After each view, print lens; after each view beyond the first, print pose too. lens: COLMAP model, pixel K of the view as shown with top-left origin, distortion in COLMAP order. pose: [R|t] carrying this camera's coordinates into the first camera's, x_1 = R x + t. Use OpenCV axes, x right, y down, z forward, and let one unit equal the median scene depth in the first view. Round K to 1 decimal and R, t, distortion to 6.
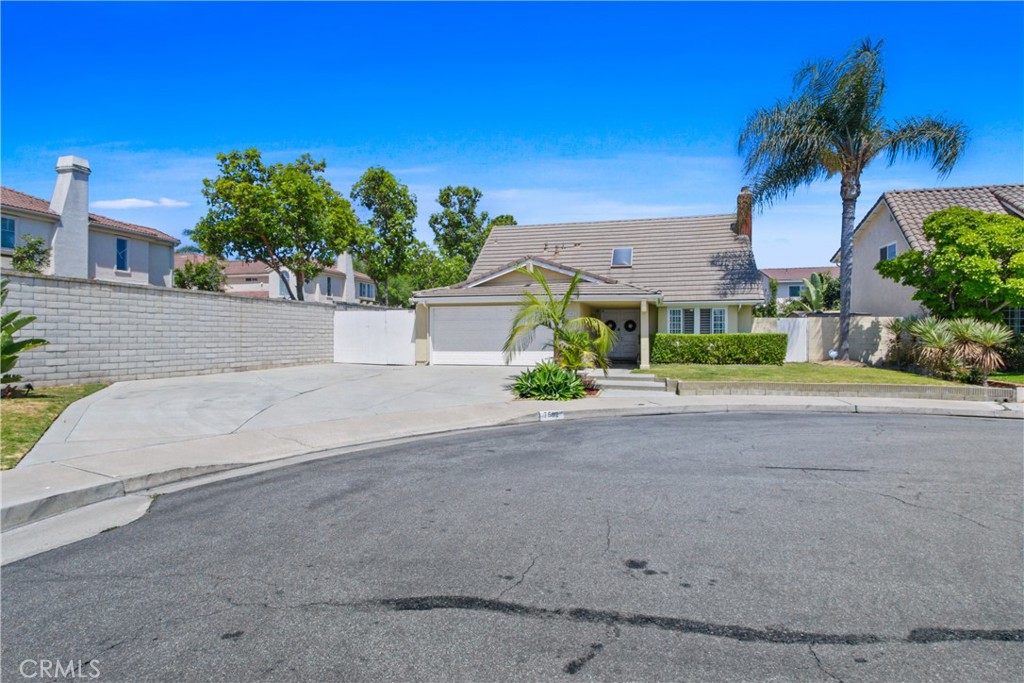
lens RADIAL K [[536.0, 0, 513.0], [0, 536.0, 339.4], [0, 0, 1]] dist [0.000466, -0.000162]
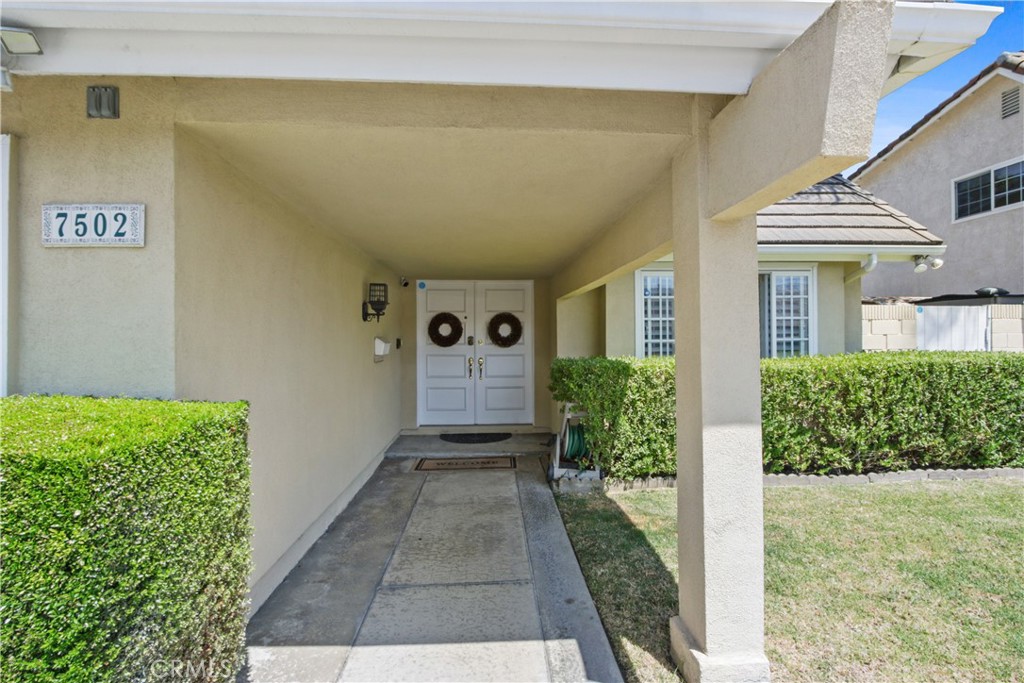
lens RADIAL K [[473.3, 0, 514.6], [0, 473.3, 338.7], [0, 0, 1]] dist [-0.011441, -0.001179]
pose [[0.944296, -0.008880, 0.328977, 0.147854], [0.010151, 0.999946, -0.002145, -0.021776], [-0.328940, 0.005365, 0.944335, 0.831825]]
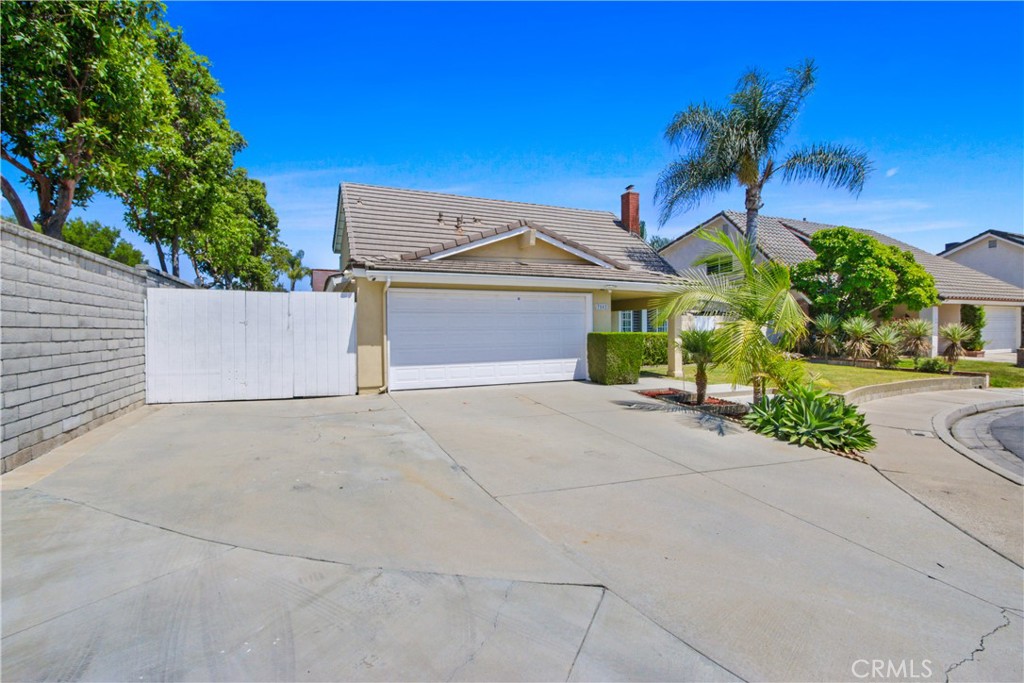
lens RADIAL K [[473.3, 0, 510.6], [0, 473.3, 338.0], [0, 0, 1]] dist [-0.011441, -0.001179]
pose [[0.771549, -0.017279, 0.635935, -0.372213], [0.012107, 0.999849, 0.012478, -0.013801], [-0.636054, -0.001928, 0.771642, 0.548279]]
